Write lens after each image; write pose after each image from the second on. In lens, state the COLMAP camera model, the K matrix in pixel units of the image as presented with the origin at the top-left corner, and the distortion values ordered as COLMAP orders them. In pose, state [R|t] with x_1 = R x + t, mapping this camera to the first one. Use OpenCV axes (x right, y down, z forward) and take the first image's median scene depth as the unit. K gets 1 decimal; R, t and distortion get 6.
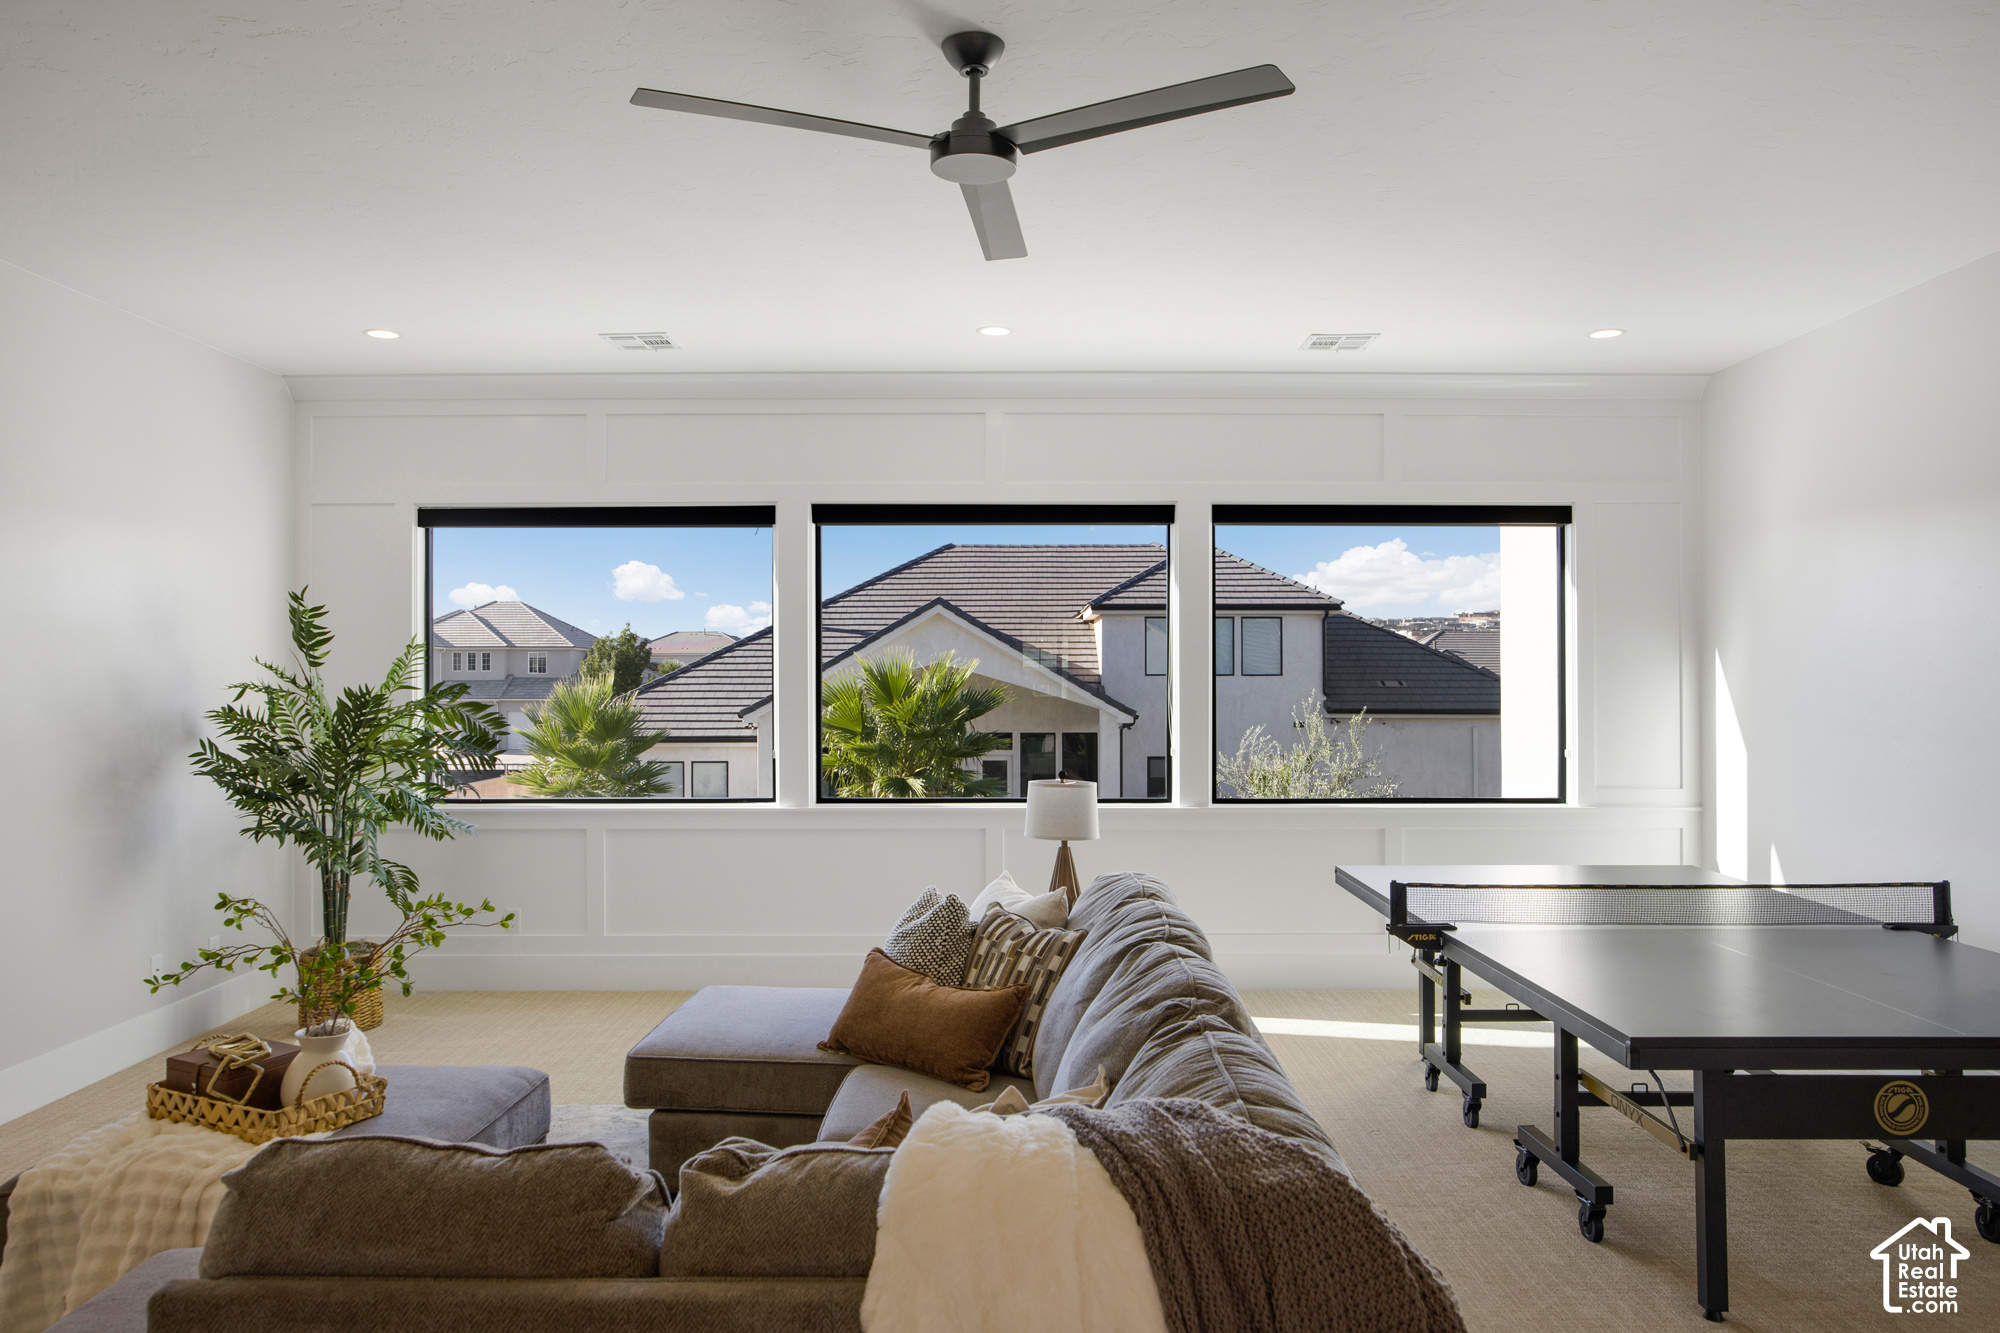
lens RADIAL K [[1405.0, 0, 1000.0], [0, 1405.0, 666.5], [0, 0, 1]] dist [-0.002750, 0.001031]
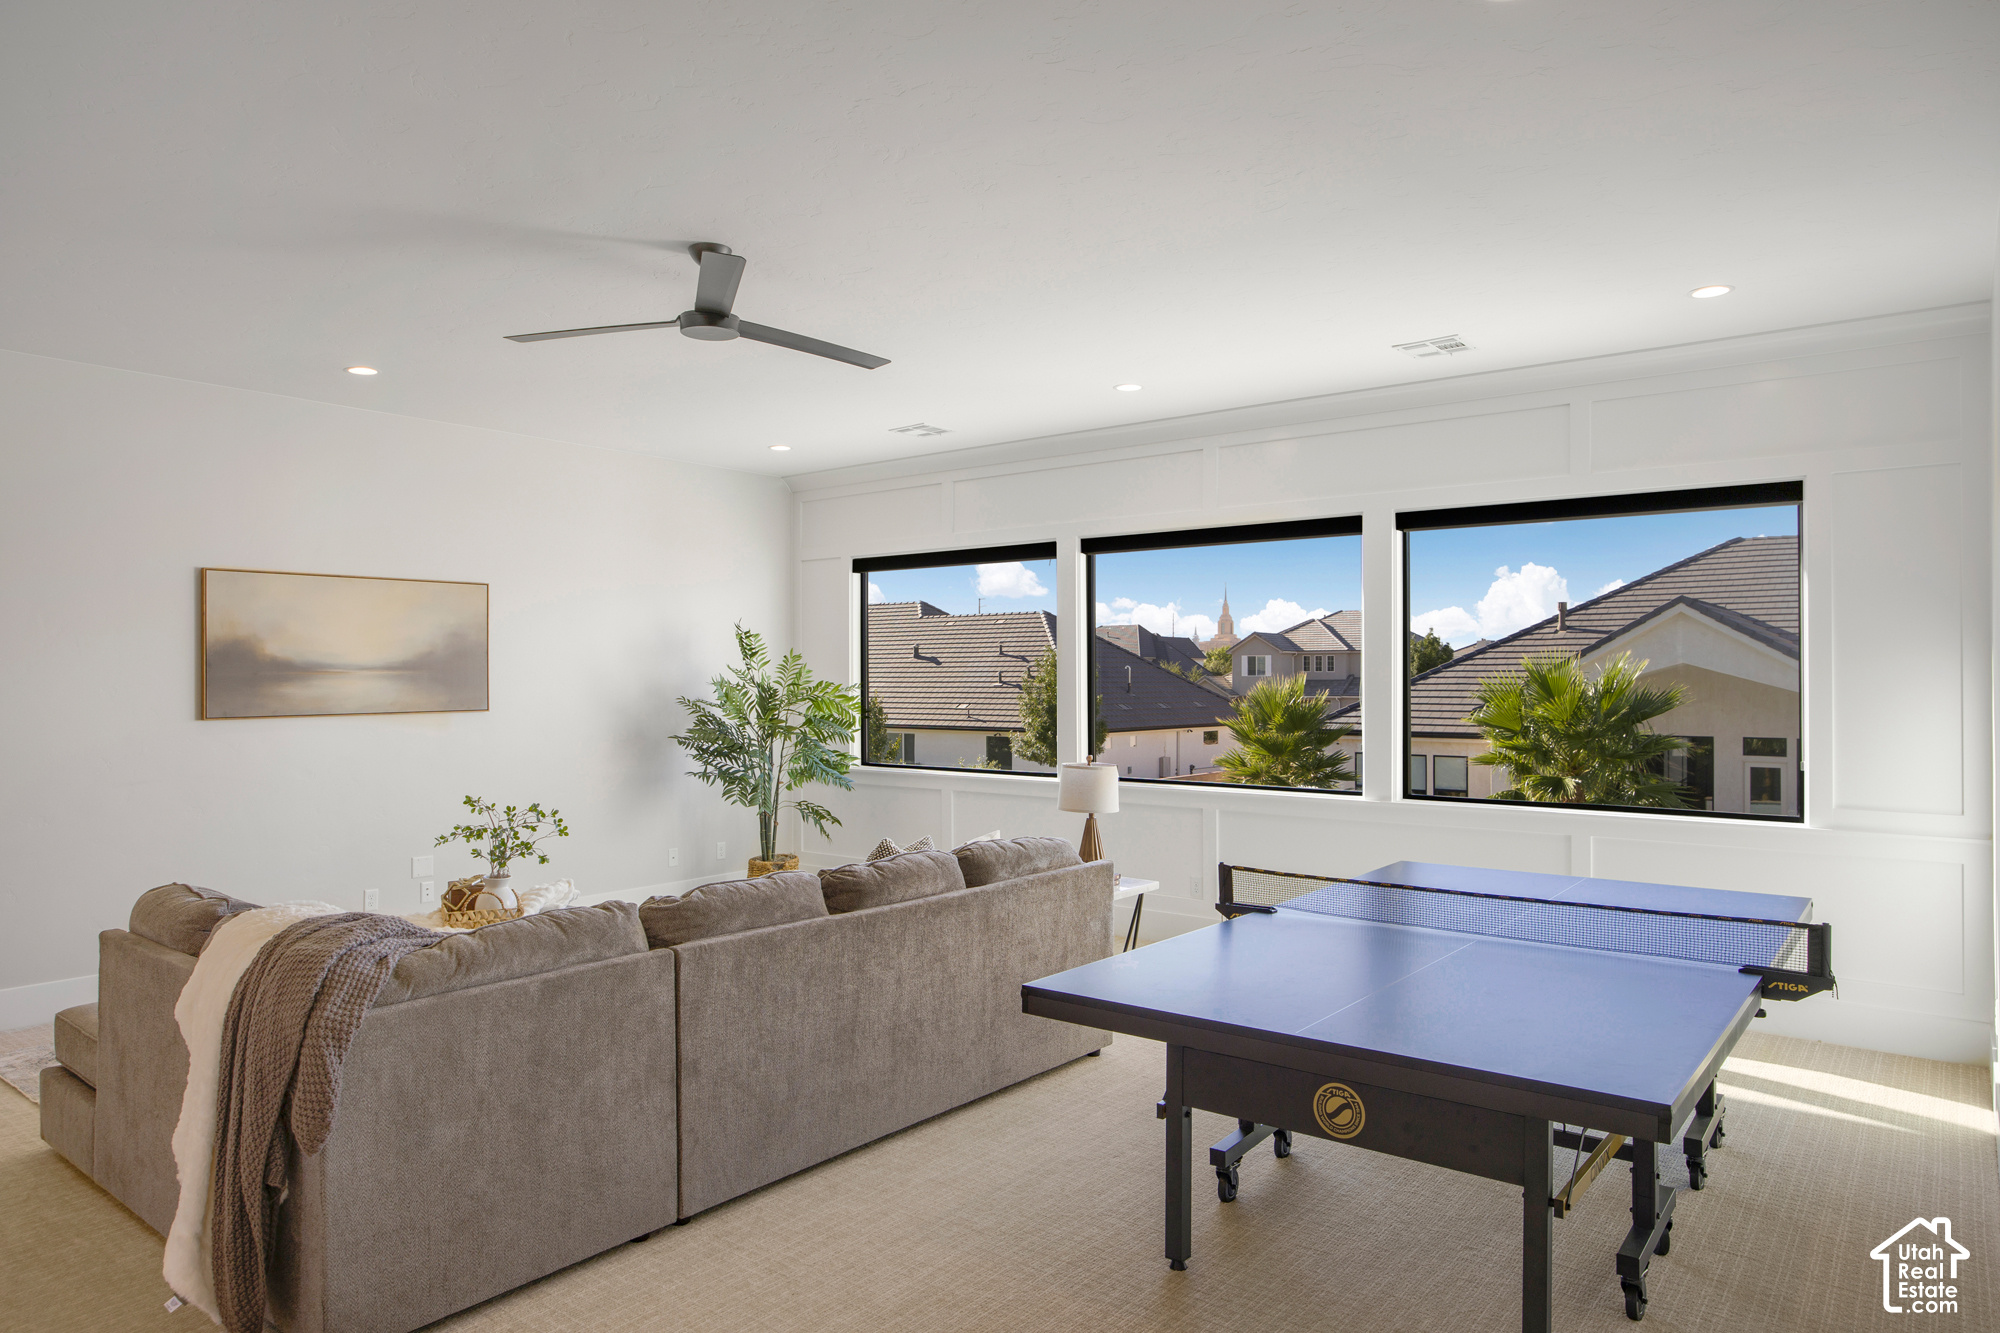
lens RADIAL K [[1282.7, 0, 1000.0], [0, 1282.7, 666.5], [0, 0, 1]] dist [0.002272, 0.000008]
pose [[0.780231, -0.003704, -0.625480, 0.197228], [0.003120, 0.999993, -0.002031, -0.000063], [0.625484, -0.000367, 0.780237, 0.026296]]
